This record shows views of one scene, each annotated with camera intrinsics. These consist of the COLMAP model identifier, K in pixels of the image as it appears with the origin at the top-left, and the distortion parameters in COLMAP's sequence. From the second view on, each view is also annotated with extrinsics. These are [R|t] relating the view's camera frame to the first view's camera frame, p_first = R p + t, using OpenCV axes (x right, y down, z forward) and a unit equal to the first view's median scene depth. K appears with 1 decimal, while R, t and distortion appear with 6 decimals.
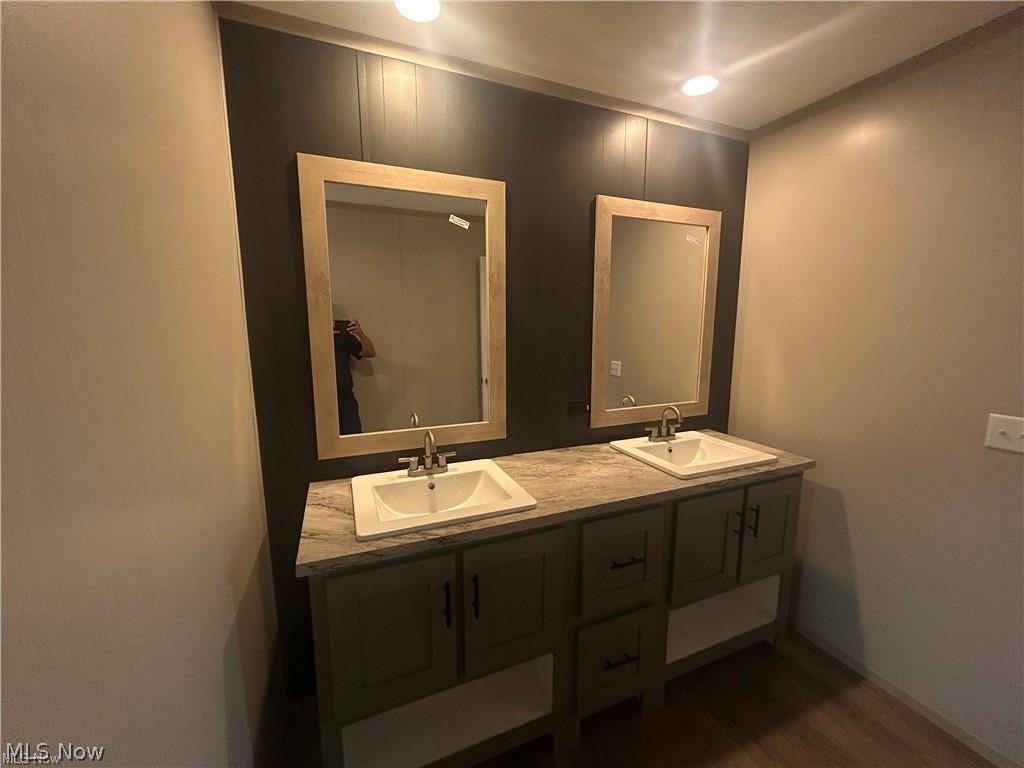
lens RADIAL K [[386.6, 0, 512.0], [0, 386.6, 384.0], [0, 0, 1]] dist [-0.001150, -0.000003]
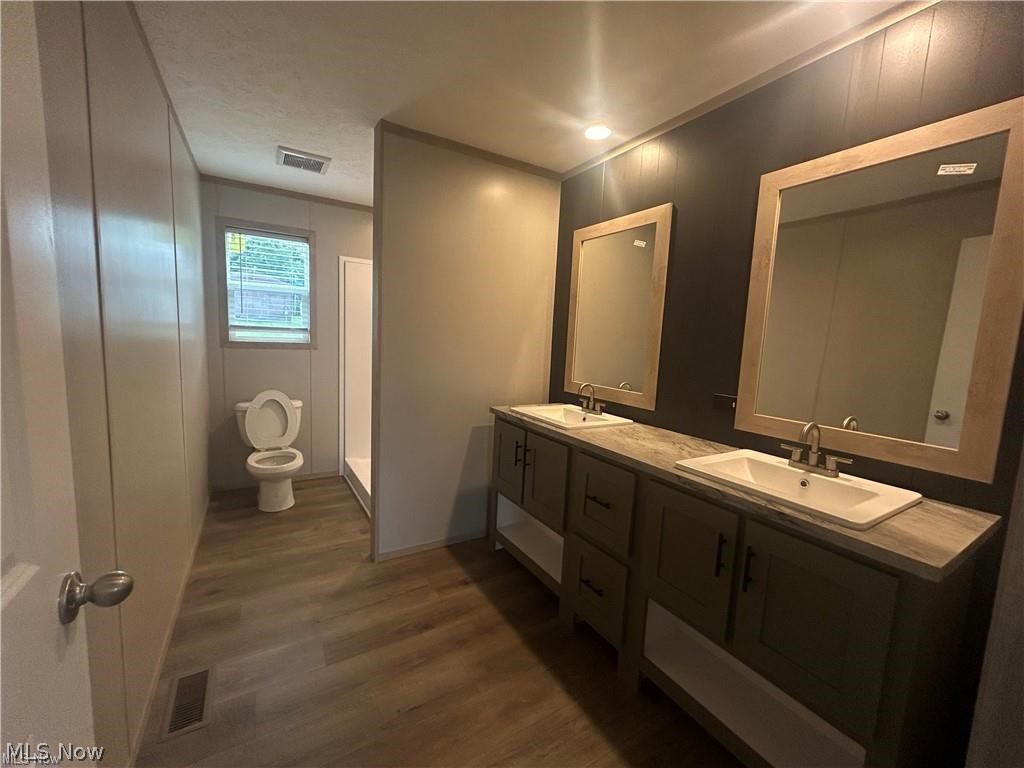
lens RADIAL K [[413.5, 0, 512.0], [0, 413.5, 384.0], [0, 0, 1]] dist [0.000715, 0.000106]
pose [[0.167770, 0.124535, -0.977929, 1.290518], [-0.184906, 0.978358, 0.092868, 0.021207], [0.968330, 0.165245, 0.187166, 0.359548]]
